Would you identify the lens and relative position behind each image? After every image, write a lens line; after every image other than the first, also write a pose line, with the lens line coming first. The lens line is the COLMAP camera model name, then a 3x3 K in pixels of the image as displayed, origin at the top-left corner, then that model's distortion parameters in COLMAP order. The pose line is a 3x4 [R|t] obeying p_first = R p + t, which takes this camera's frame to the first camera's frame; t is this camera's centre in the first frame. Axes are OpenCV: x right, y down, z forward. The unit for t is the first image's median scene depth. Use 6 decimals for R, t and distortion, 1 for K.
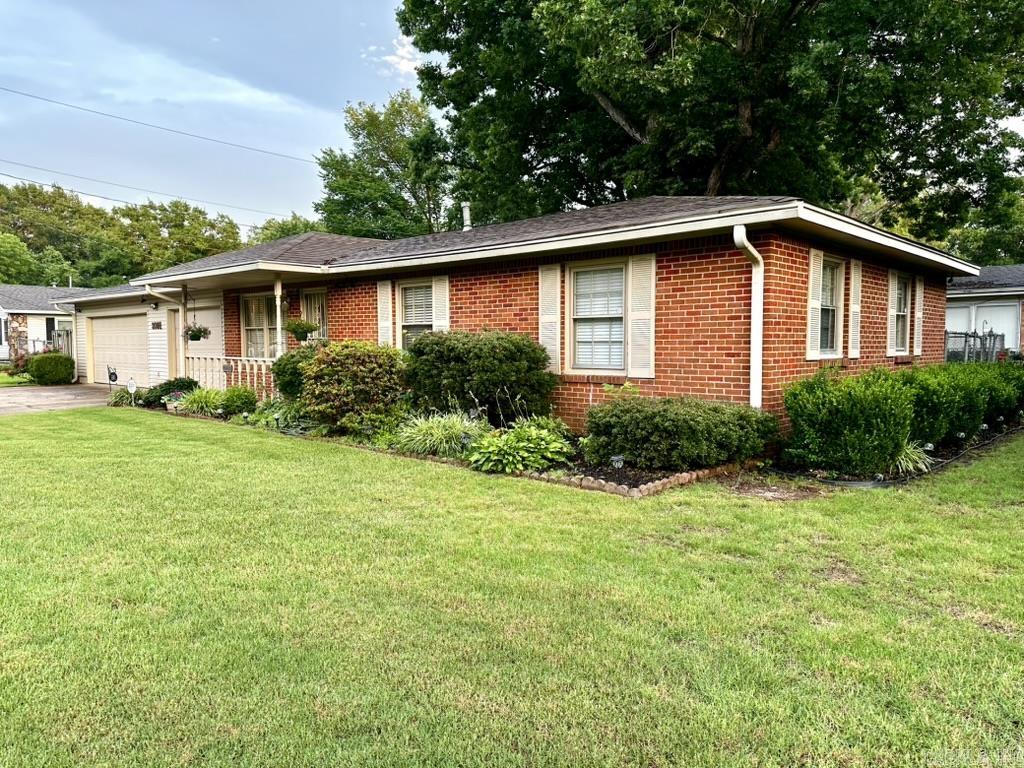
lens RADIAL K [[717.0, 0, 508.8], [0, 717.0, 385.4], [0, 0, 1]] dist [0.172584, -0.295520]
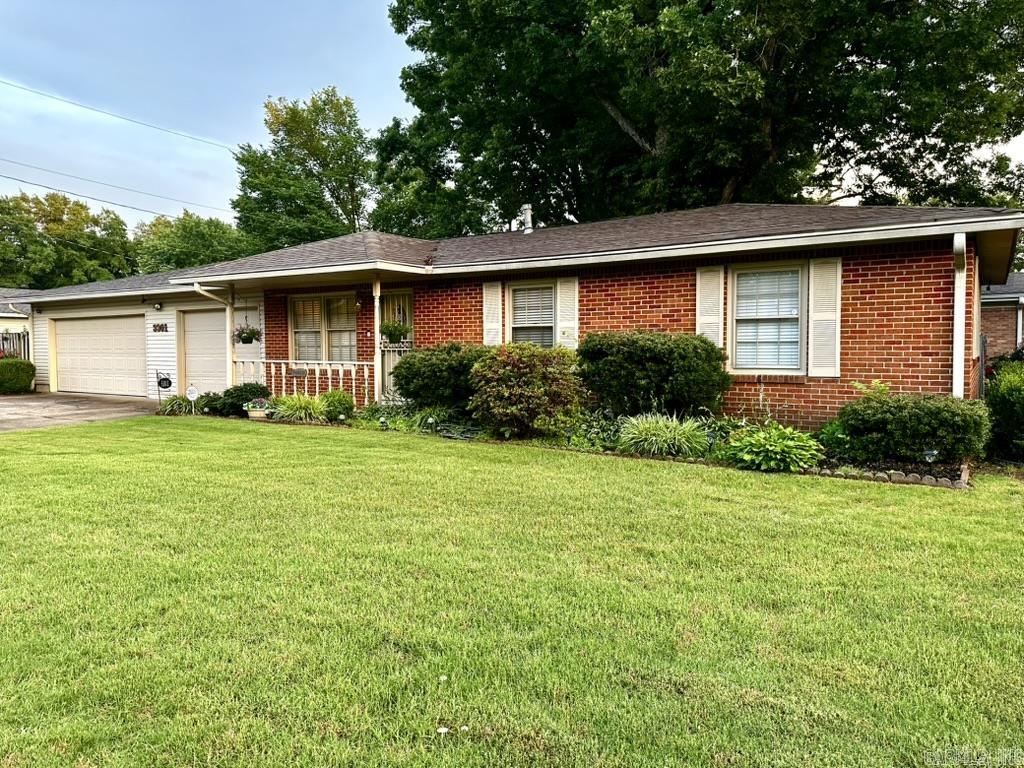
lens RADIAL K [[717.0, 0, 508.8], [0, 717.0, 385.4], [0, 0, 1]] dist [0.172584, -0.295520]
pose [[0.986834, -0.008594, 0.161506, -0.393560], [0.009906, 0.999924, -0.007316, 0.004348], [-0.161431, 0.008820, 0.986845, 0.037001]]
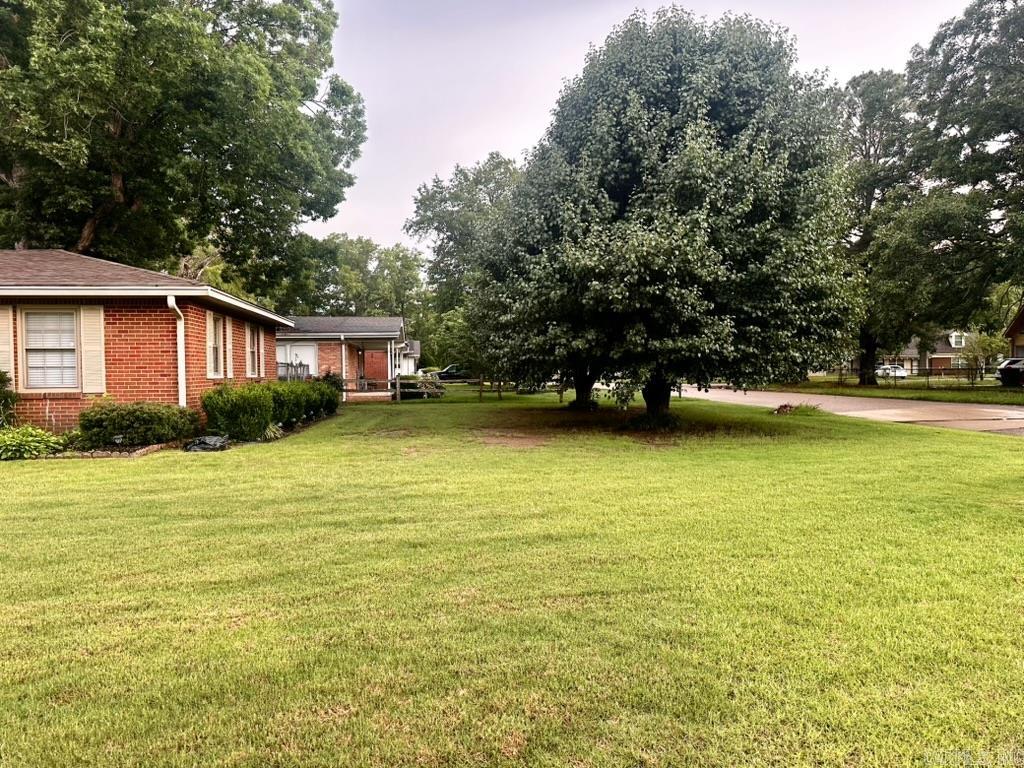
lens RADIAL K [[724.4, 0, 507.9], [0, 724.4, 382.4], [0, 0, 1]] dist [0.031383, -0.040258]
pose [[0.646208, -0.015657, 0.763001, -0.341034], [0.051865, 0.998379, -0.023439, 0.039854], [-0.761397, 0.054720, 0.645972, -0.471353]]
